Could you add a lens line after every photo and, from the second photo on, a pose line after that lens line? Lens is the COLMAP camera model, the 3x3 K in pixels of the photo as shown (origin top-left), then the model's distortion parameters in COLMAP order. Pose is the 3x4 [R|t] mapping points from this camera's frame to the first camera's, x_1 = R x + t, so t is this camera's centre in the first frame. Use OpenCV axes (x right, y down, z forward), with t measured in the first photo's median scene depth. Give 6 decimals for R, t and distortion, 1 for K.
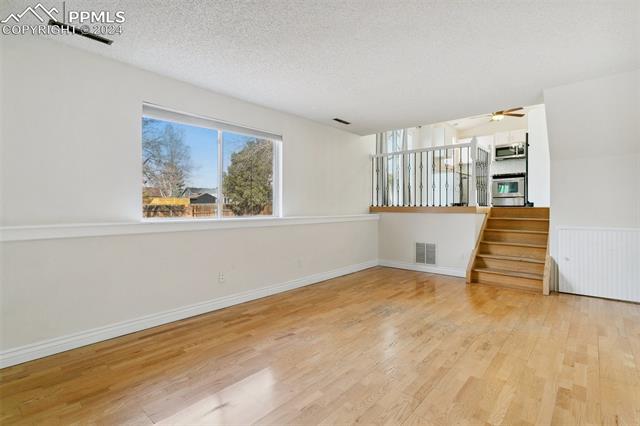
lens RADIAL K [[304.7, 0, 308.5], [0, 304.7, 208.9], [0, 0, 1]] dist [-0.000725, 0.000158]
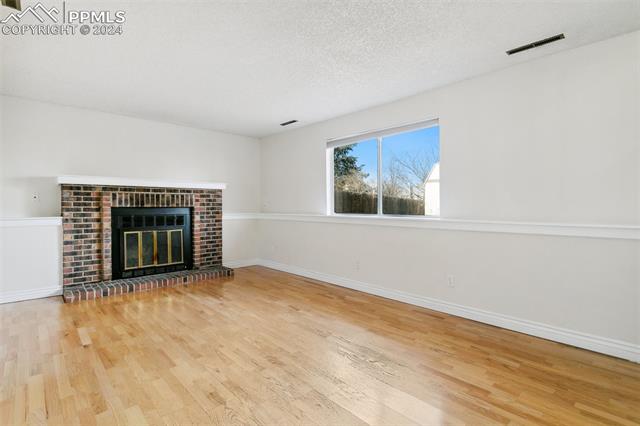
lens RADIAL K [[304.7, 0, 321.8], [0, 304.7, 210.5], [0, 0, 1]] dist [-0.000725, 0.000158]
pose [[-0.051143, 0.017395, -0.998540, 0.903293], [-0.005294, 0.999830, 0.017689, -0.009232], [0.998677, 0.006191, -0.051042, 0.901319]]
